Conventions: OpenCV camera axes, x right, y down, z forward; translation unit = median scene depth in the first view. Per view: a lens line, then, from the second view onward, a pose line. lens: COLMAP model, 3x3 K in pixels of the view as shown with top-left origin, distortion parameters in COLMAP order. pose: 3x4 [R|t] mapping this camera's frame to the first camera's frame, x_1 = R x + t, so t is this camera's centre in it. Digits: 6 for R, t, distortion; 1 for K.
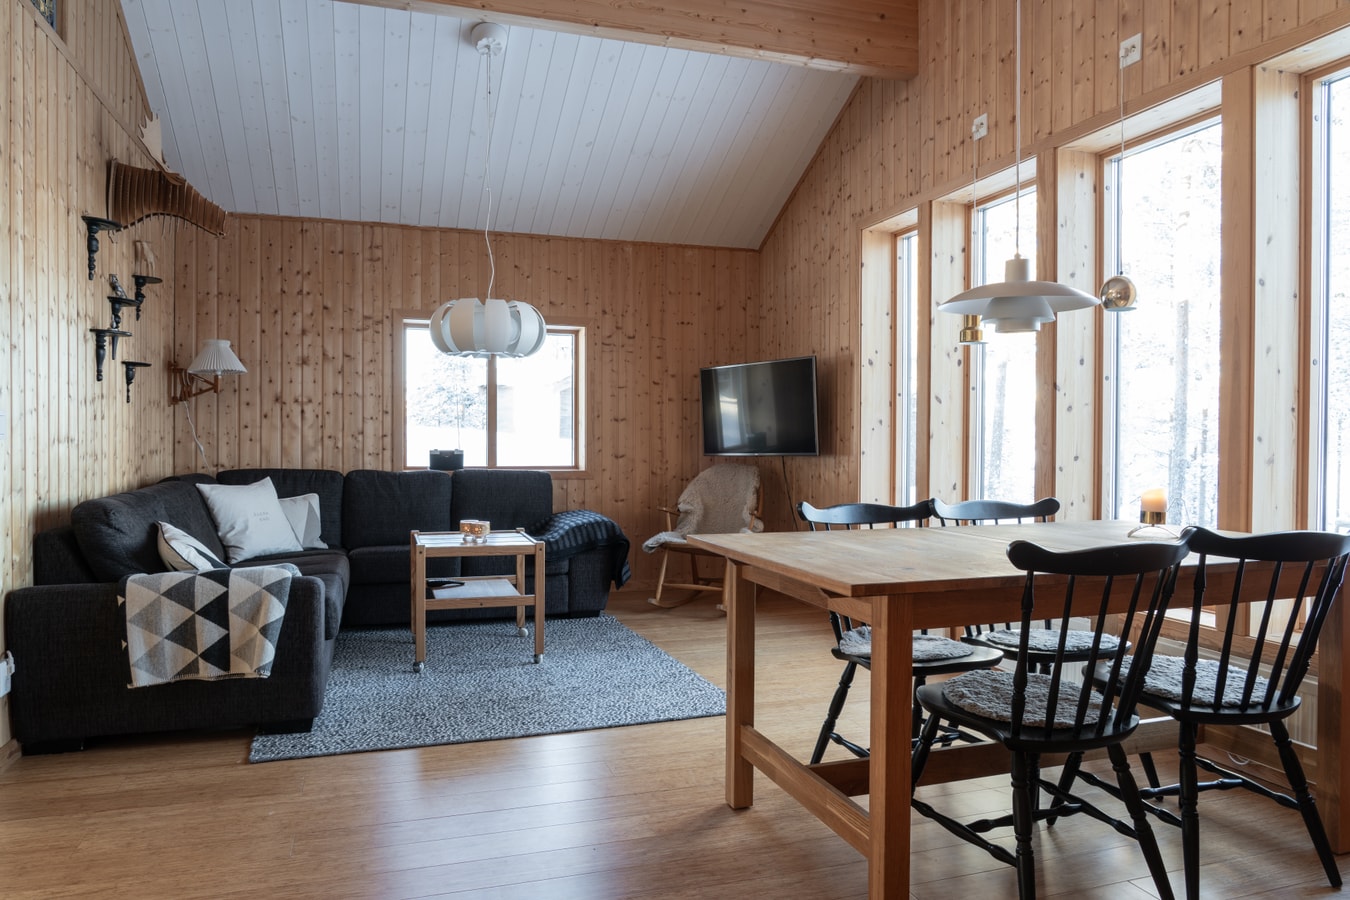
lens RADIAL K [[908.7, 0, 678.8], [0, 908.7, 451.5], [0, 0, 1]] dist [-0.028111, 0.009669]
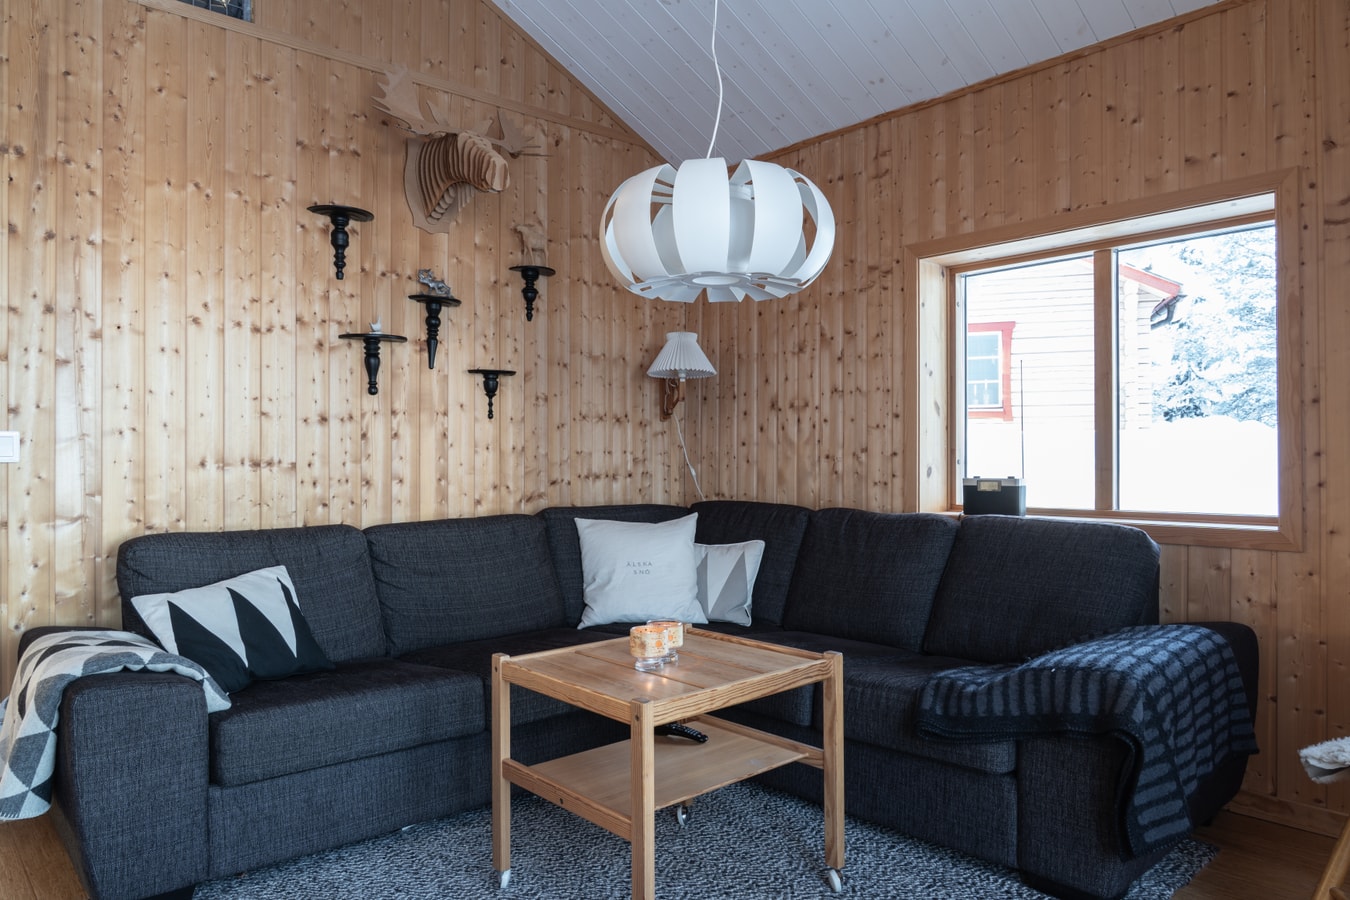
lens RADIAL K [[908.7, 0, 673.5], [0, 908.7, 445.9], [0, 0, 1]] dist [-0.028111, 0.009669]
pose [[0.396955, -0.020601, -0.917607, 0.182008], [-0.007302, 0.999646, -0.025601, -0.006083], [0.917809, 0.016863, 0.396664, 0.623693]]
